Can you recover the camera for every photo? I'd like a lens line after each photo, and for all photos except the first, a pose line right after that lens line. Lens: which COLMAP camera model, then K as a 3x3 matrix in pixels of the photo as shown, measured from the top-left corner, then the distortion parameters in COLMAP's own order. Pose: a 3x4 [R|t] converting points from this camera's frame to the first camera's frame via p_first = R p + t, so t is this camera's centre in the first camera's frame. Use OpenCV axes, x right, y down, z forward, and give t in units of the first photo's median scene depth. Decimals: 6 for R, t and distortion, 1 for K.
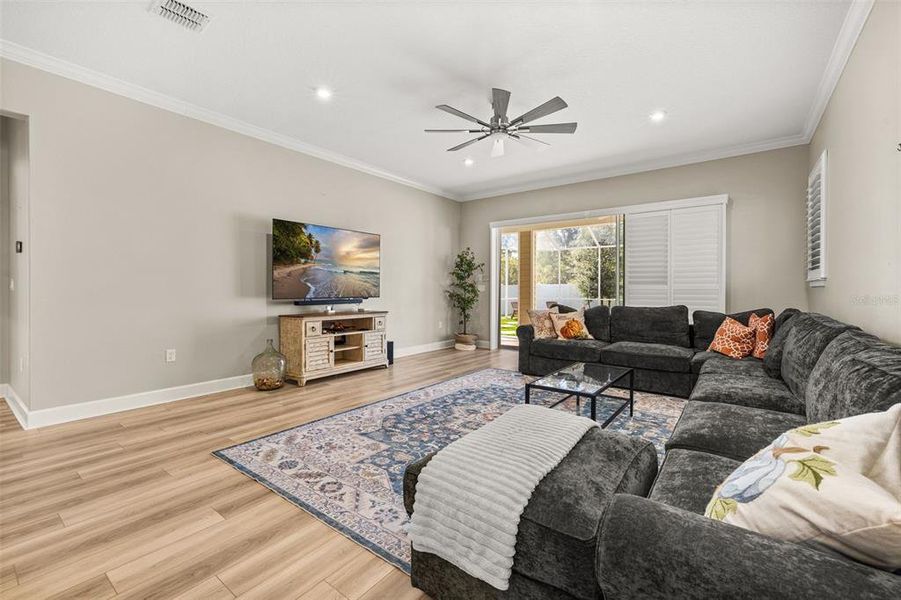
lens RADIAL K [[381.9, 0, 450.9], [0, 381.9, 292.2], [0, 0, 1]] dist [0.000923, 0.000007]
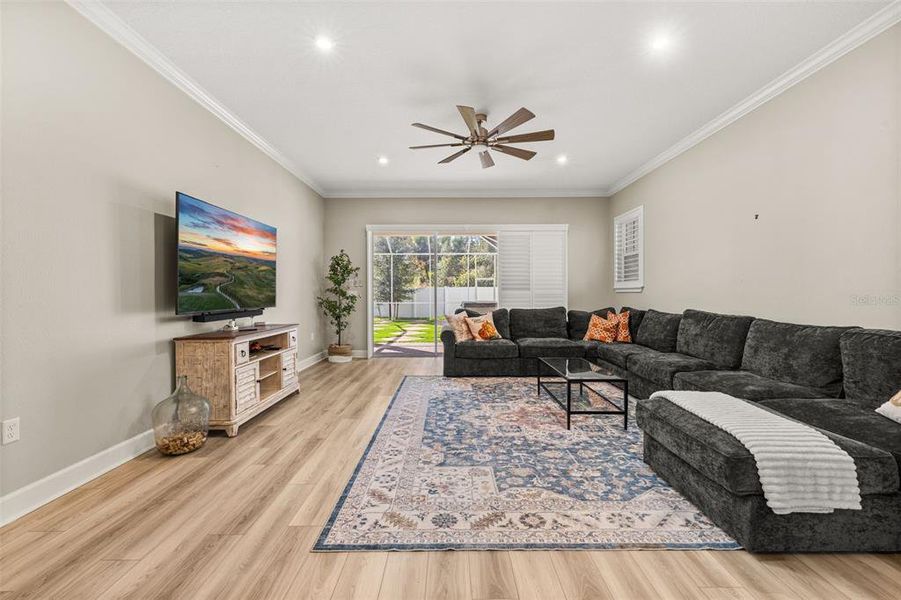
lens RADIAL K [[379.3, 0, 449.7], [0, 379.3, 297.3], [0, 0, 1]] dist [0.000745, 0.000434]
pose [[0.798623, -0.012015, 0.601711, -0.567556], [0.009193, 0.999928, 0.007765, -0.013803], [-0.601761, -0.000670, 0.798676, 0.228929]]
